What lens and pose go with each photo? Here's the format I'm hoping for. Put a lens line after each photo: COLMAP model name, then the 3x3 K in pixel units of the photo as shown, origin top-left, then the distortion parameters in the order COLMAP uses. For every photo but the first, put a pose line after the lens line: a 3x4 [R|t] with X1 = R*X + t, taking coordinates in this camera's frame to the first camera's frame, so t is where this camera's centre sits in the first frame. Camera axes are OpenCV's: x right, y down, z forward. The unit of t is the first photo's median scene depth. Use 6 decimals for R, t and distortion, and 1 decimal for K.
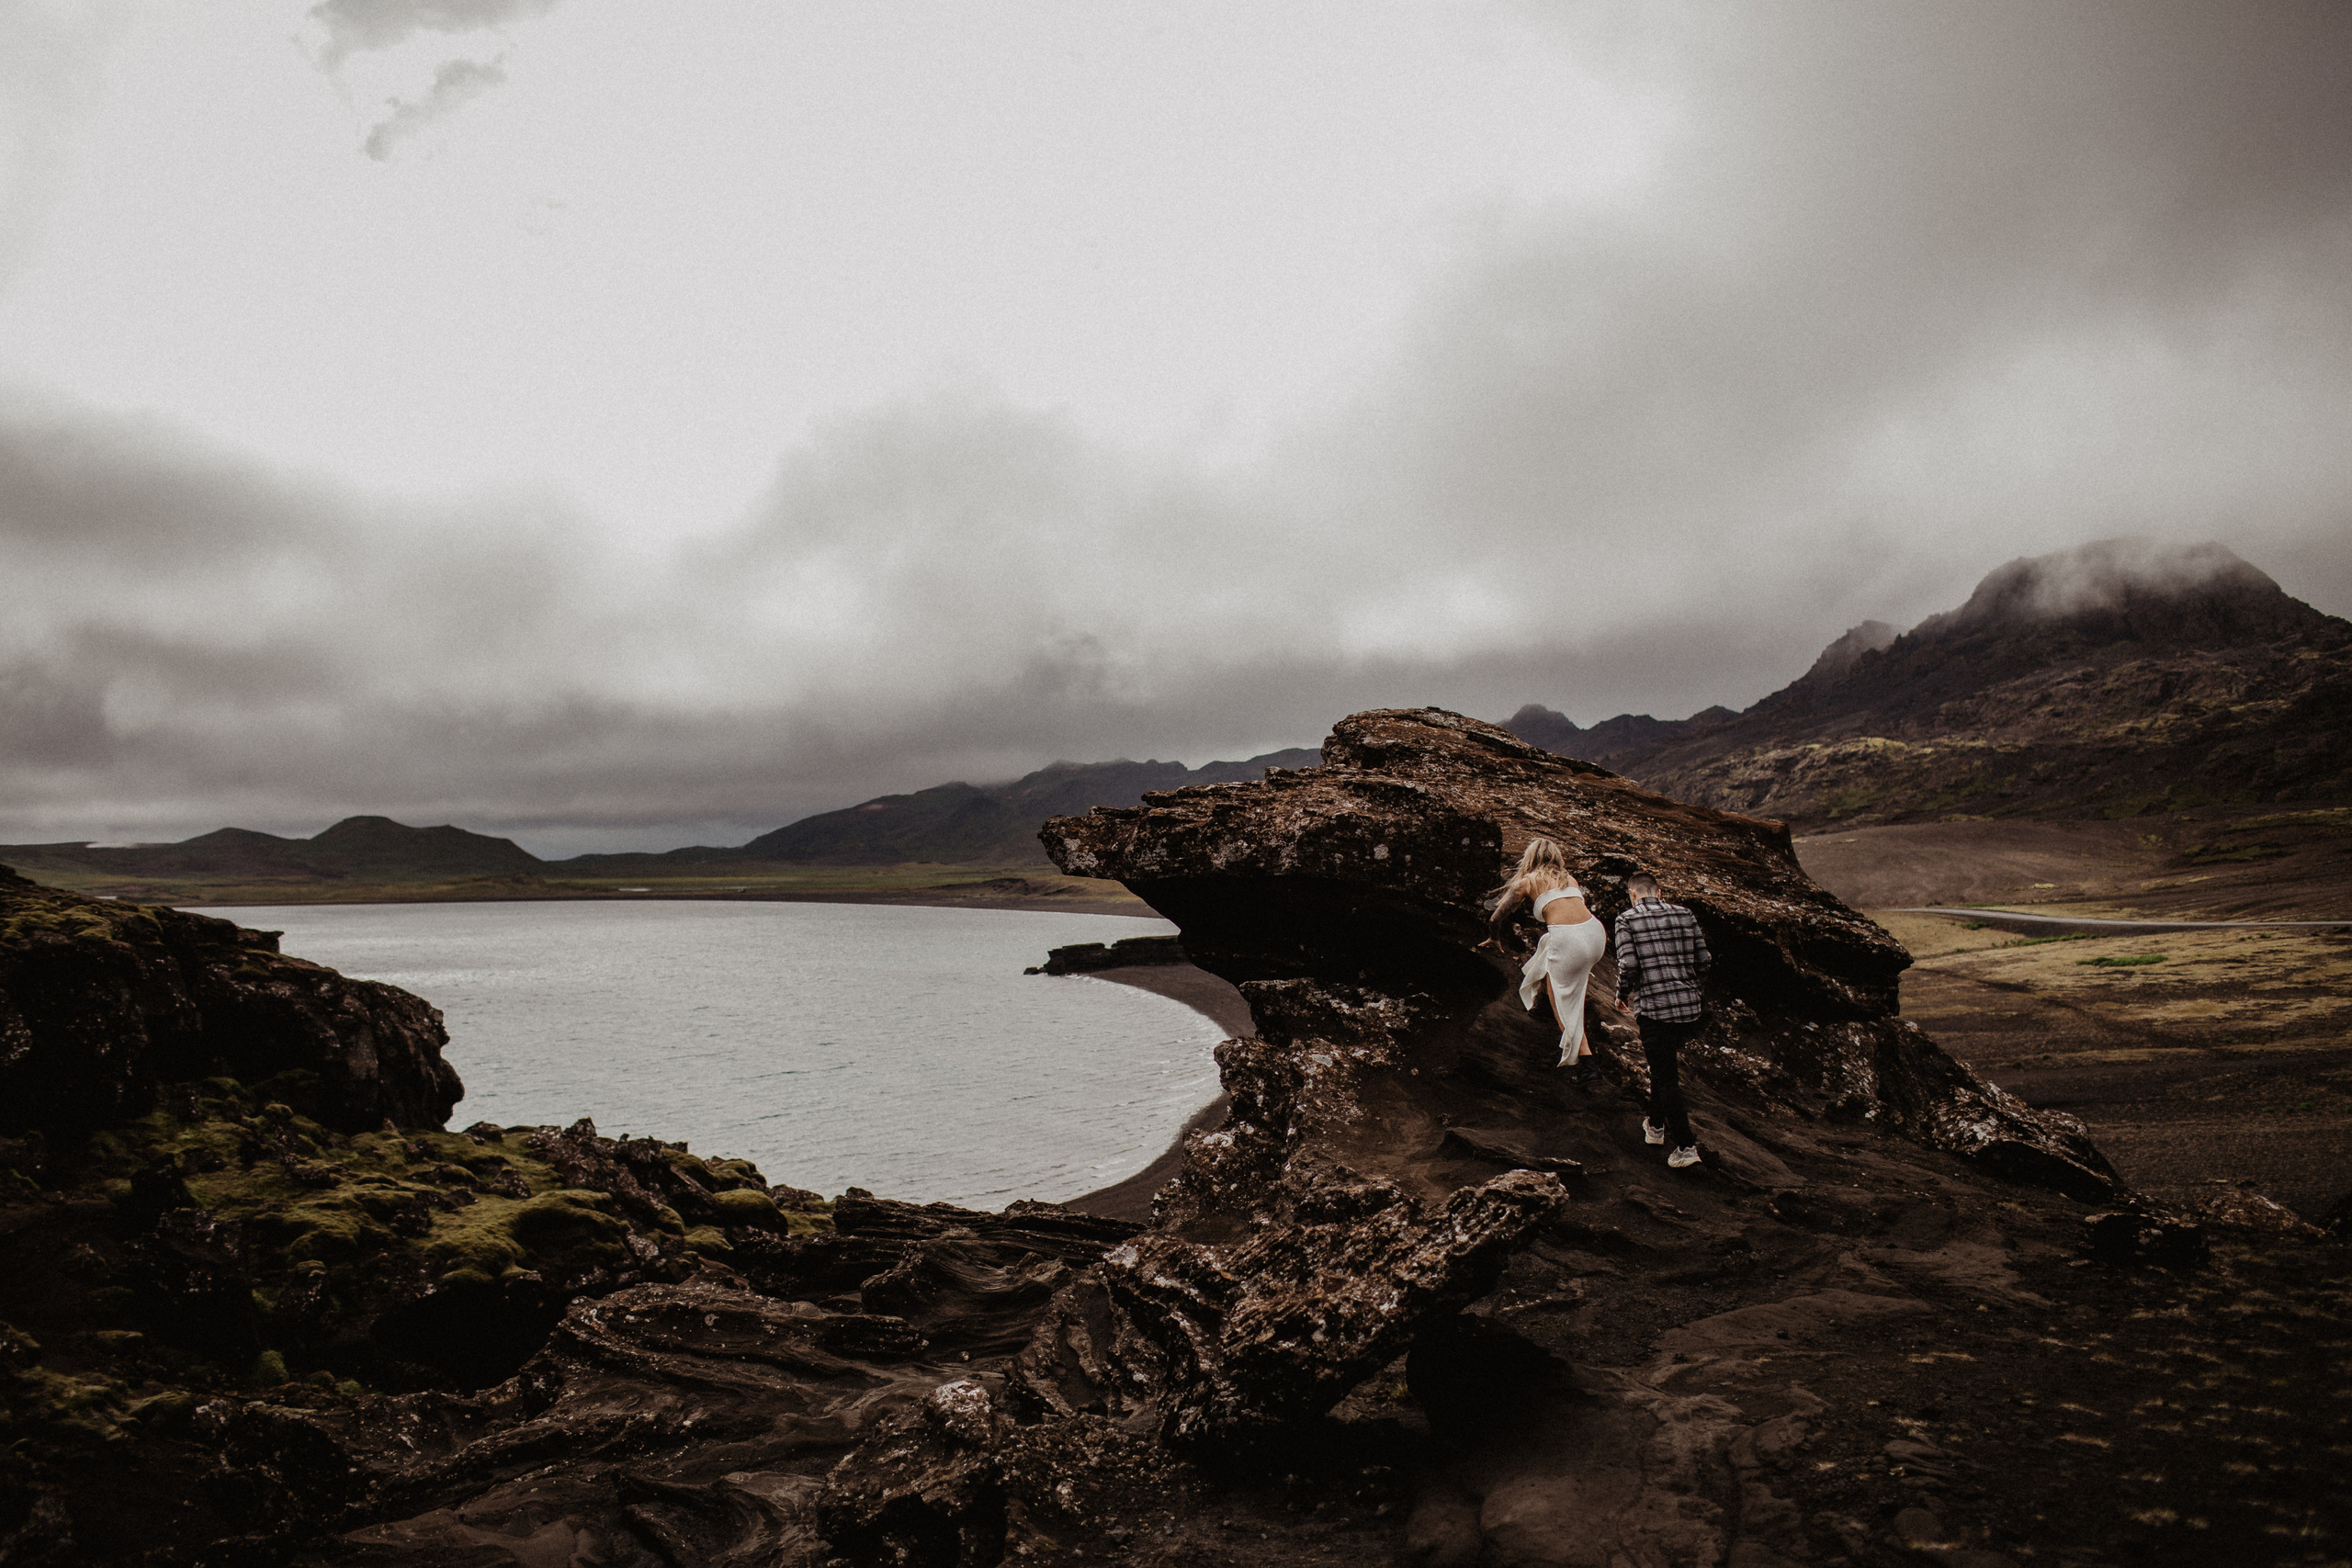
lens RADIAL K [[2243.4, 0, 1178.5], [0, 2243.4, 784.3], [0, 0, 1]] dist [-0.102103, 0.124883]
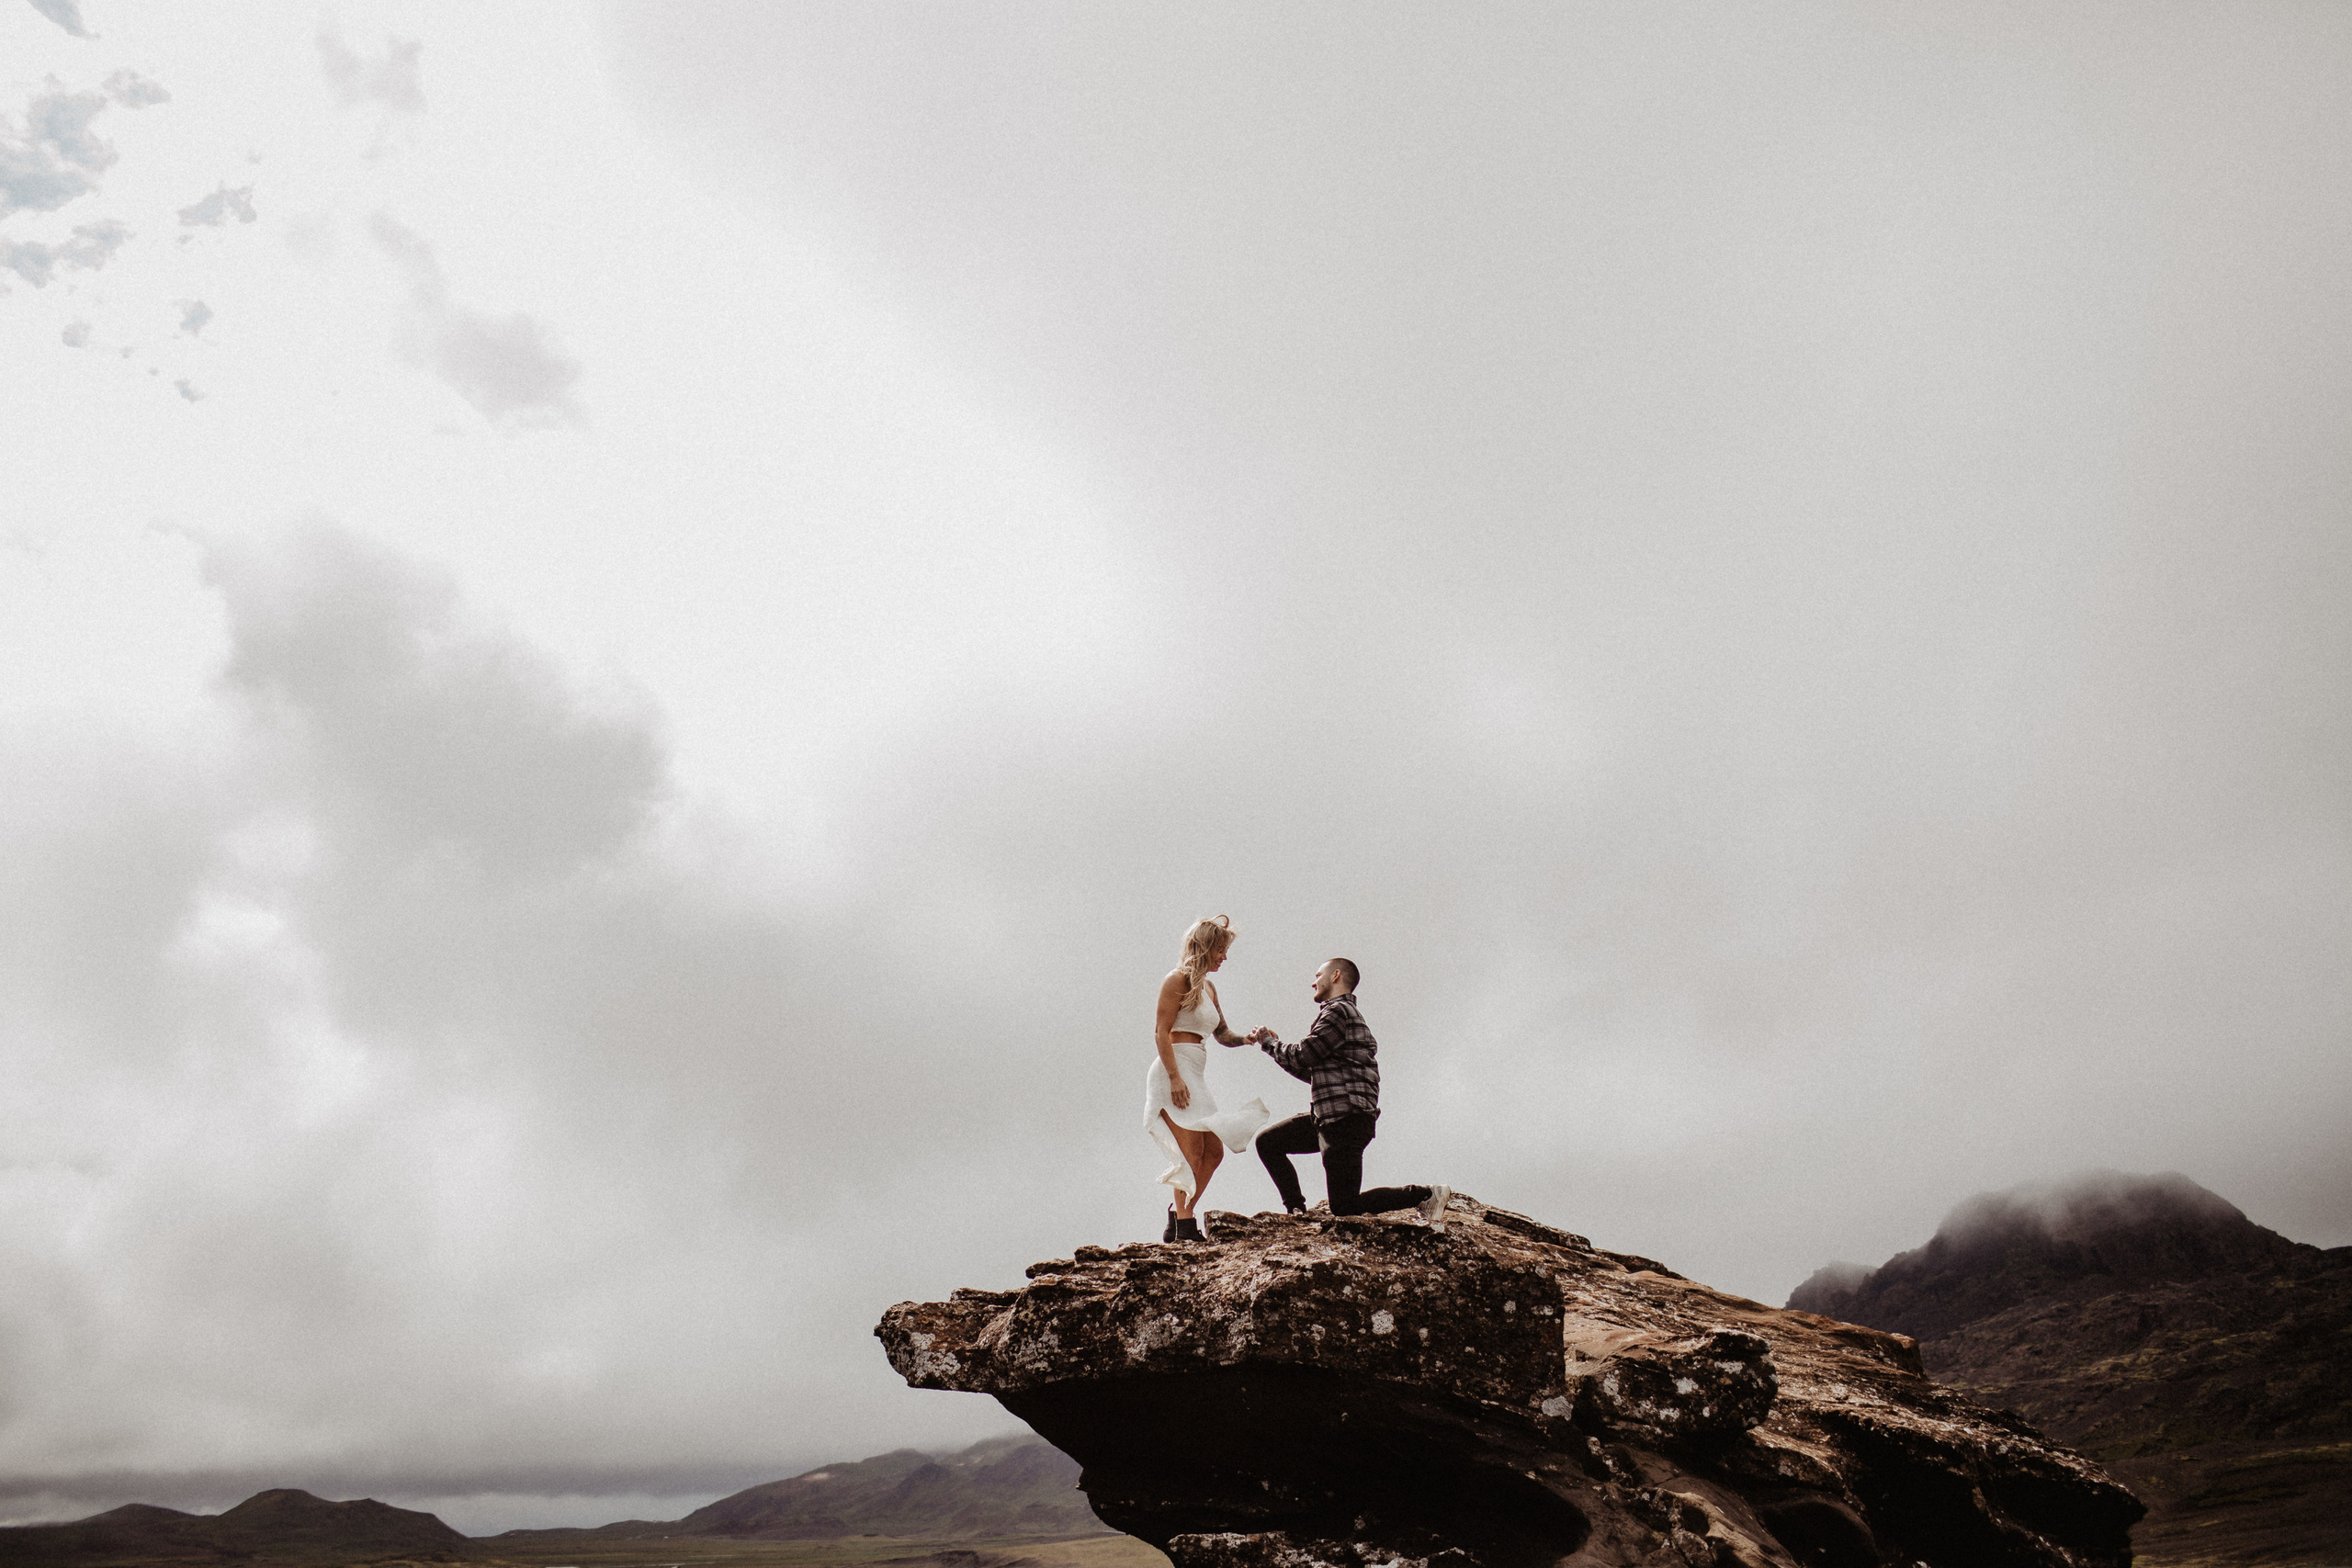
lens RADIAL K [[2243.4, 0, 1178.5], [0, 2243.4, 784.3], [0, 0, 1]] dist [-0.102103, 0.124883]
pose [[0.999718, -0.009613, 0.021728, 0.016499], [0.015427, 0.958128, -0.285923, 0.058193], [-0.018070, 0.286178, 0.958006, 0.301307]]
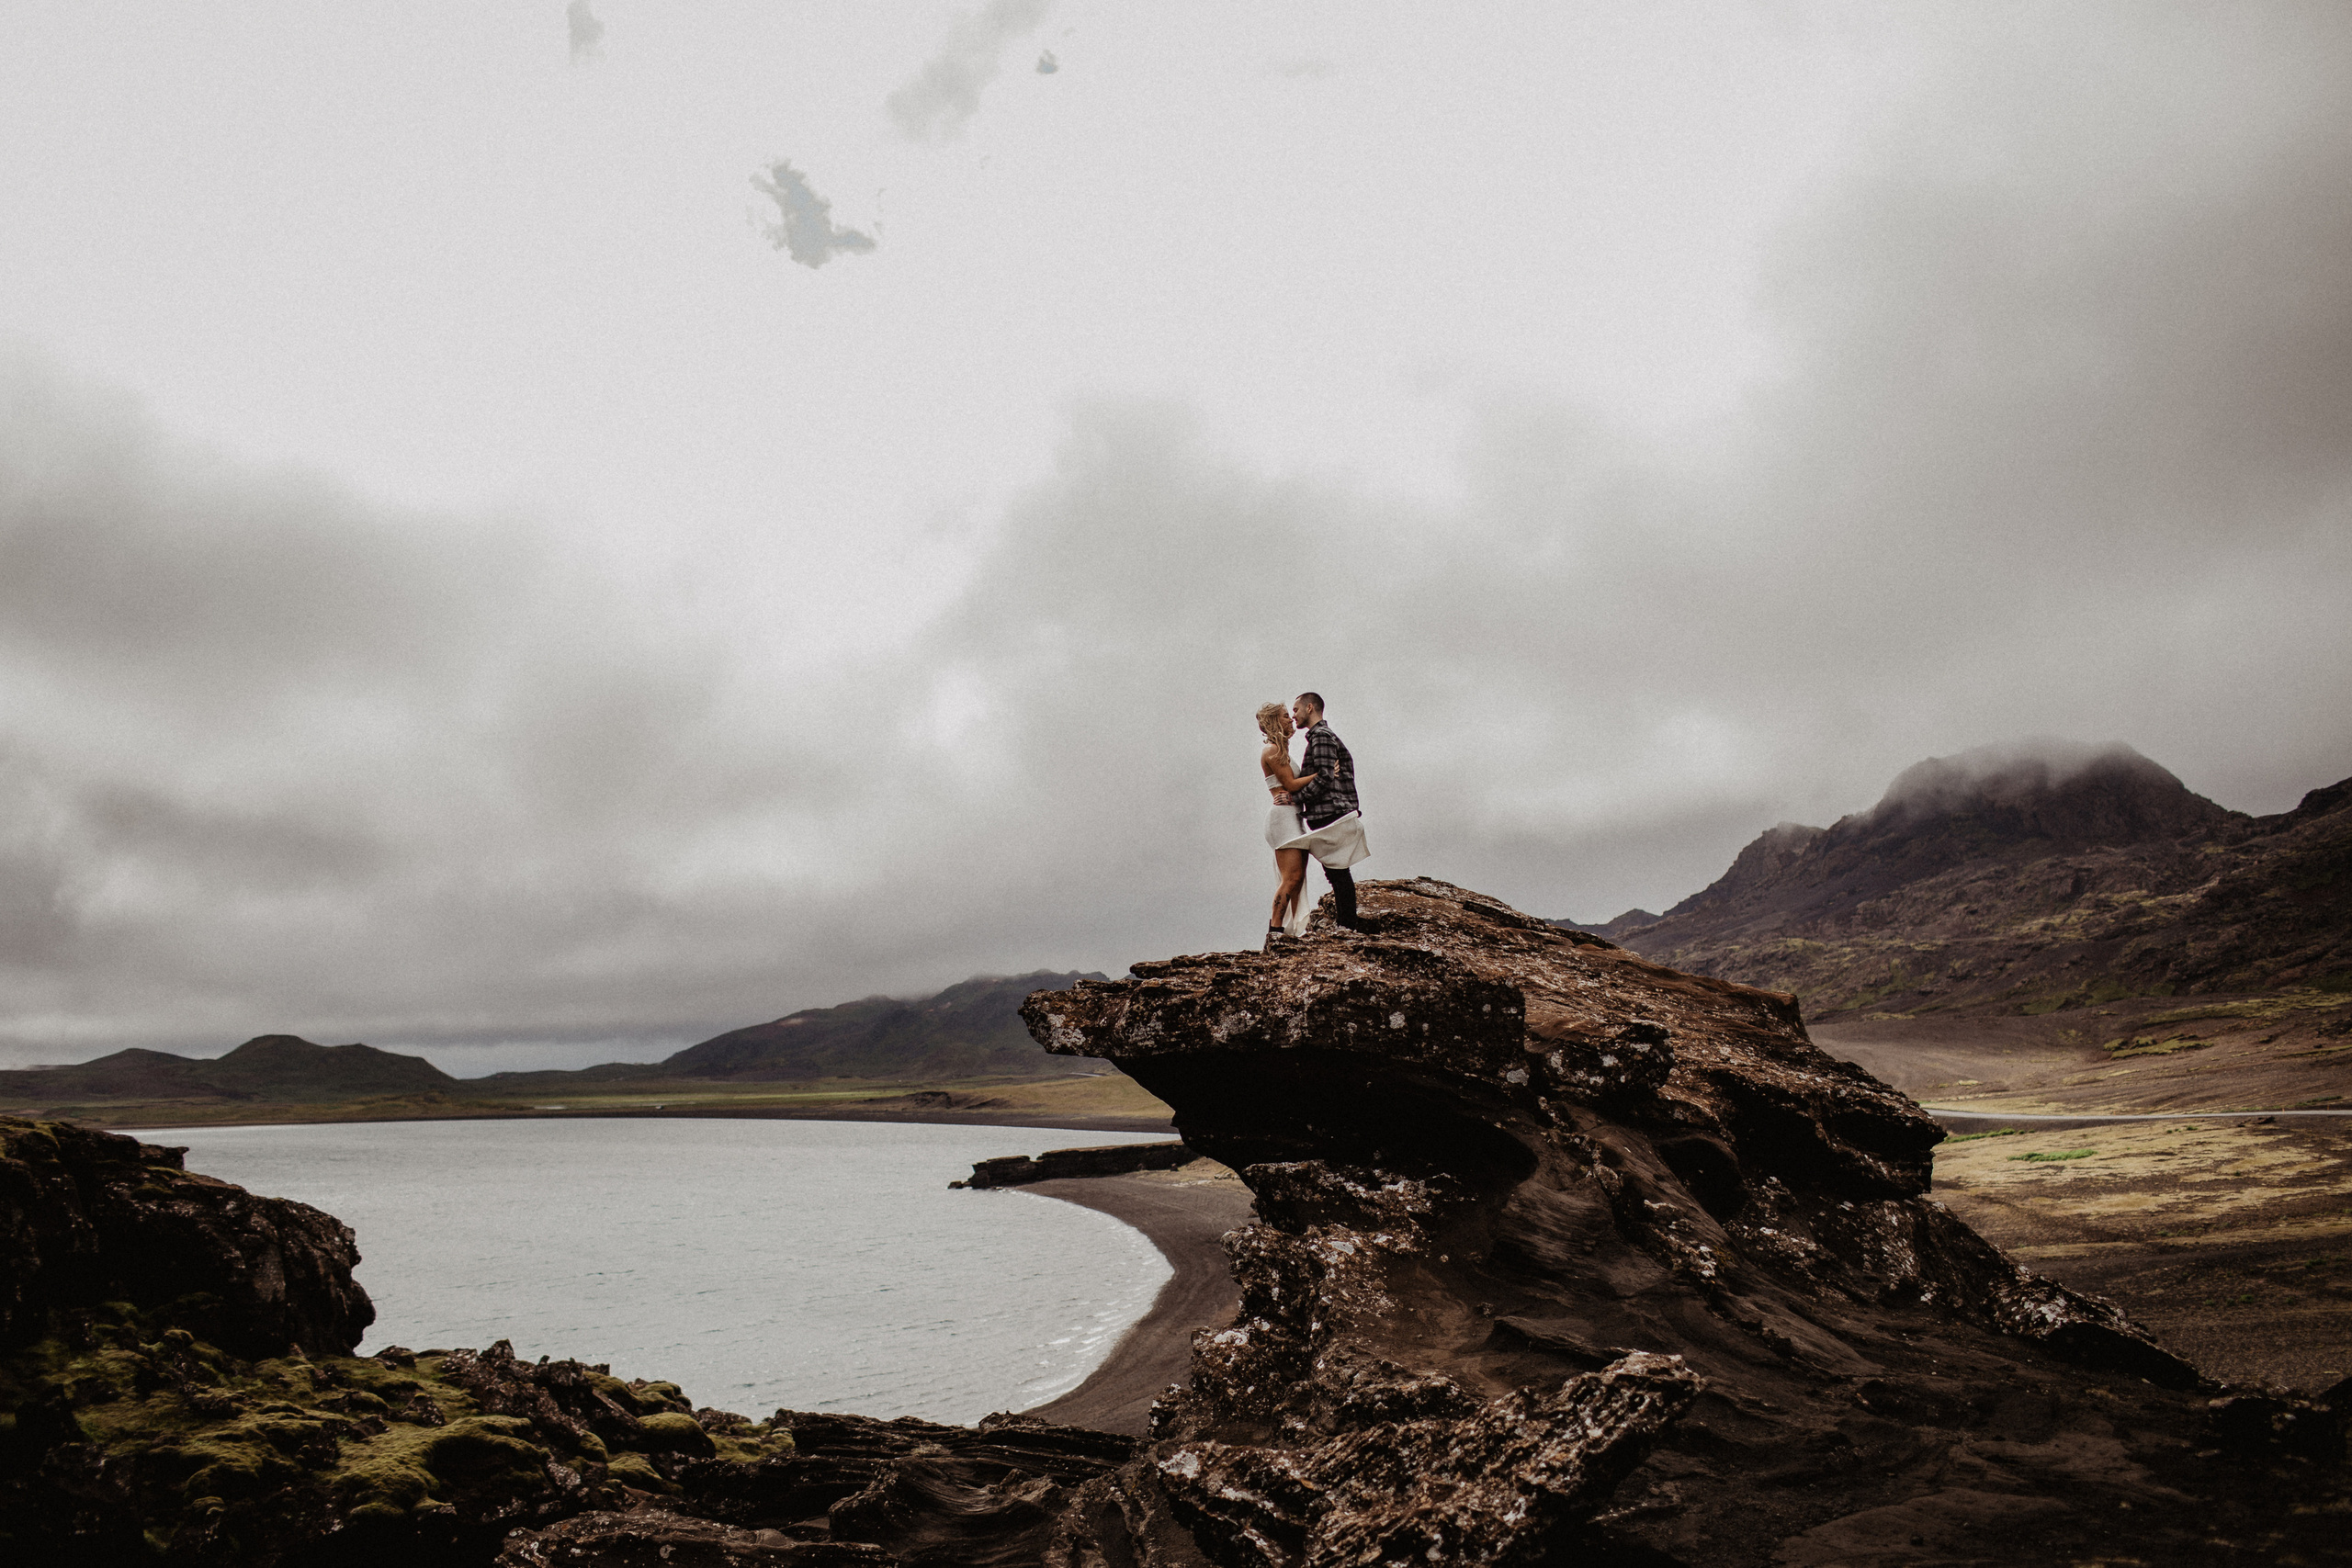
lens RADIAL K [[2243.4, 0, 1178.5], [0, 2243.4, 784.3], [0, 0, 1]] dist [-0.102103, 0.124883]
pose [[0.999319, -0.009404, 0.035686, -0.028783], [0.012698, 0.995561, -0.093254, 0.016345], [-0.034650, 0.093644, 0.995003, 0.066799]]
